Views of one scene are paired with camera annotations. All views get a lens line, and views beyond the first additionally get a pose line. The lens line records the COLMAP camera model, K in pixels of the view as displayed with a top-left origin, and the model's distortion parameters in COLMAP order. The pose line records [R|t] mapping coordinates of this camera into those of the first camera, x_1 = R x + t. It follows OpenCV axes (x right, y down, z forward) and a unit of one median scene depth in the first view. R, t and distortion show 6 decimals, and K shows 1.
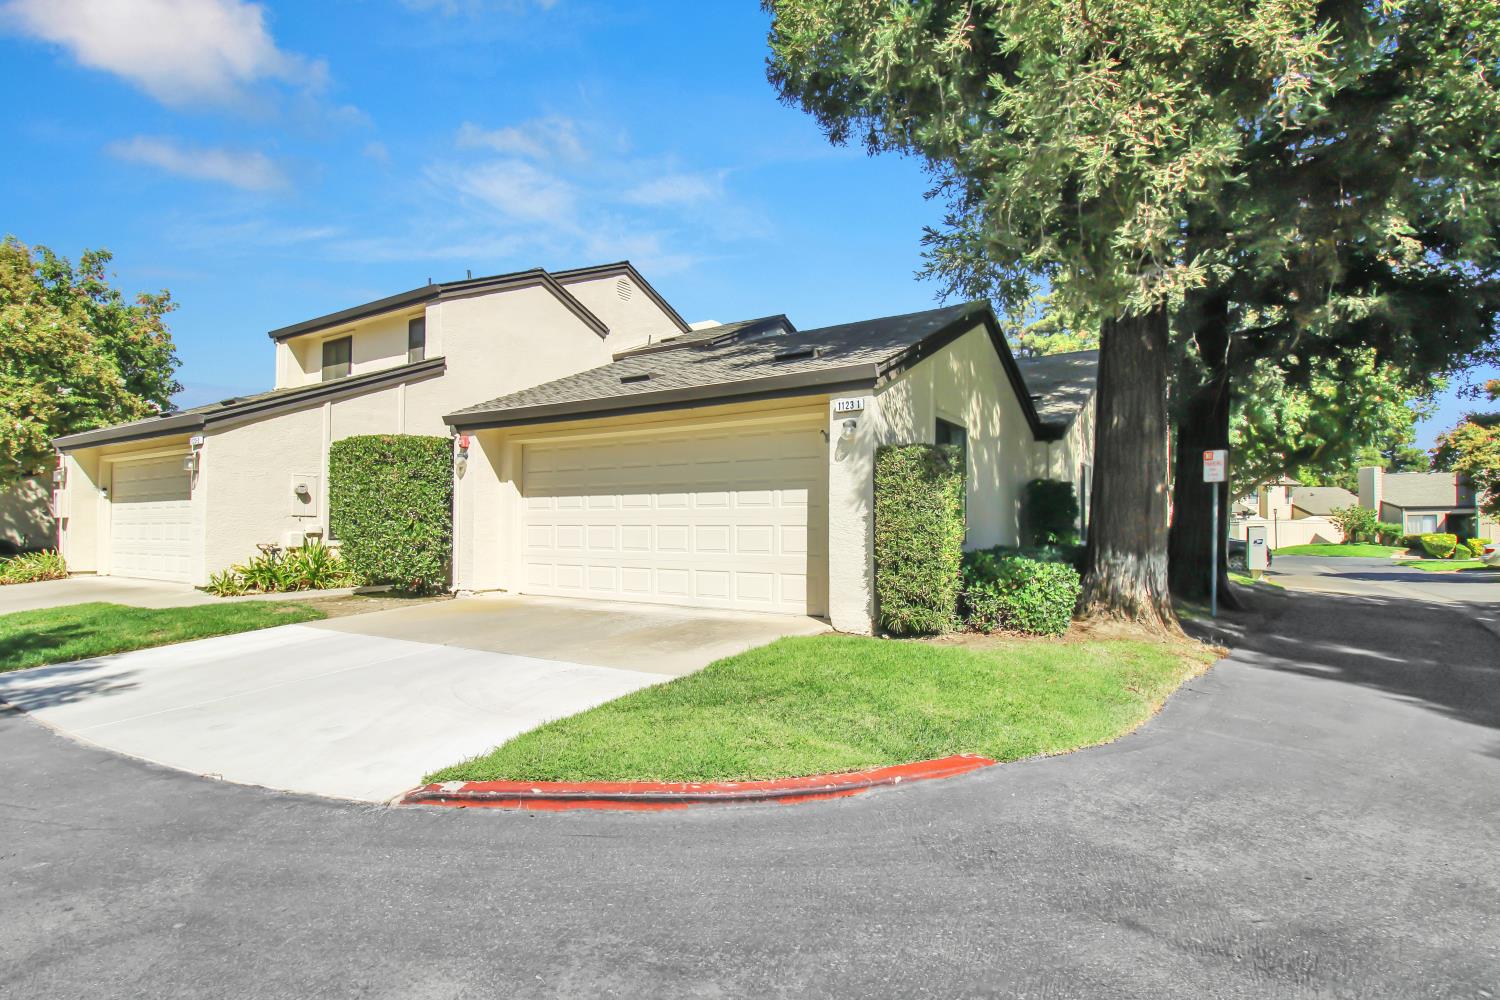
lens RADIAL K [[756.2, 0, 749.6], [0, 756.2, 520.3], [0, 0, 1]] dist [-0.008934, -0.000752]
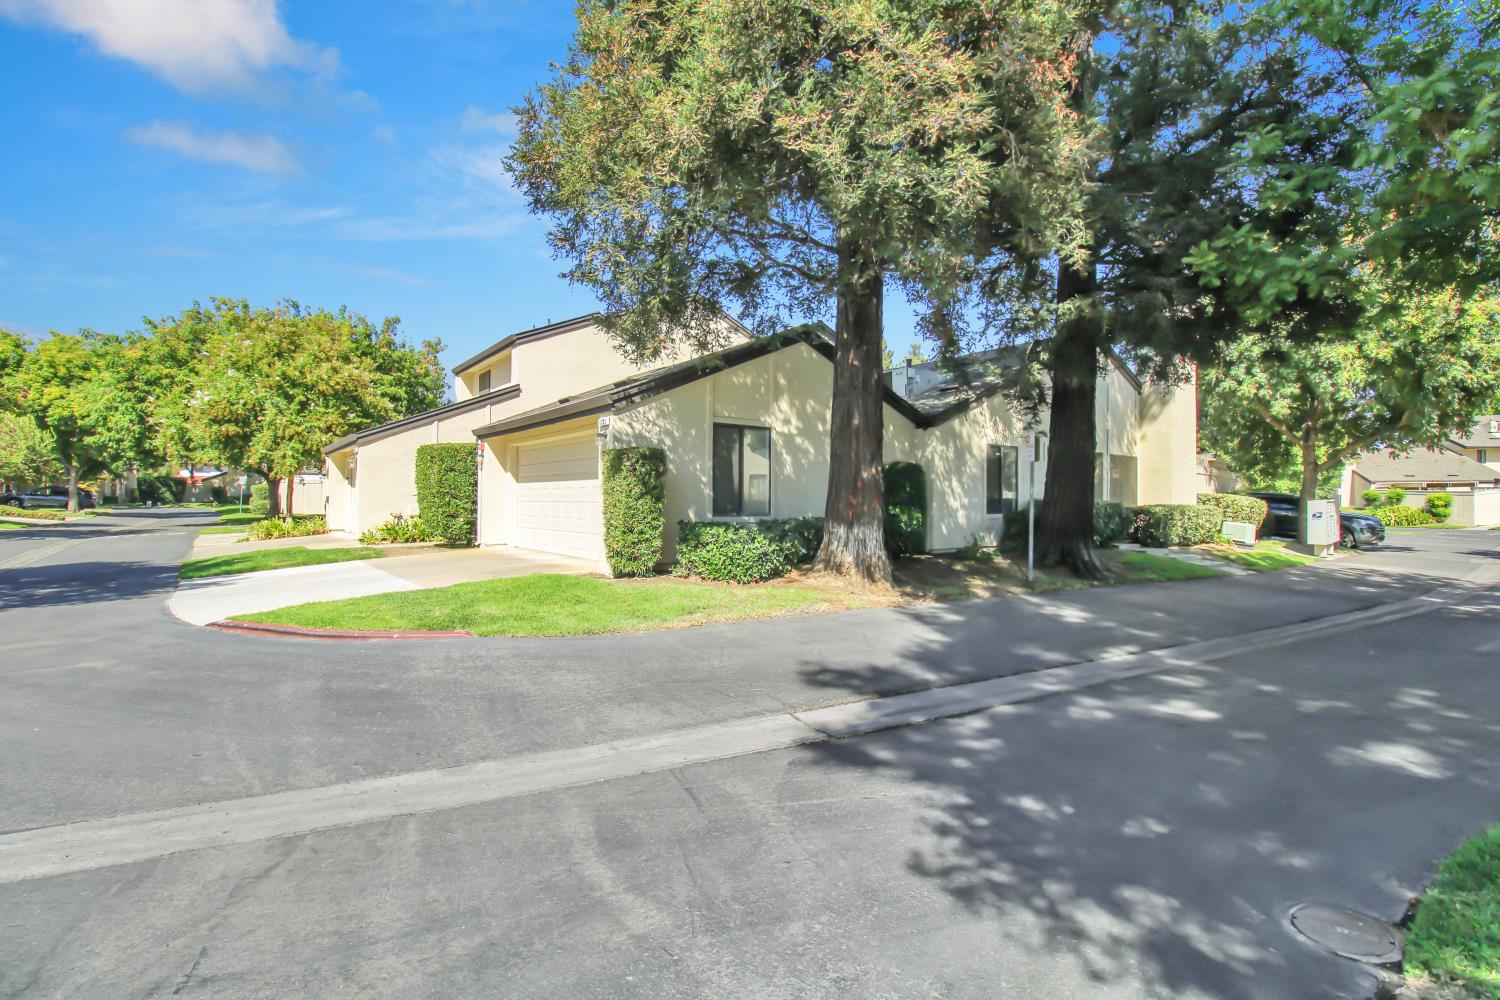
lens RADIAL K [[704.1, 0, 750.6], [0, 704.1, 493.5], [0, 0, 1]] dist [-0.018827, -0.001108]
pose [[0.938386, -0.004983, -0.345552, 0.522328], [0.005605, 0.999984, 0.000802, -0.006396], [0.345543, -0.002689, 0.938399, -0.119800]]
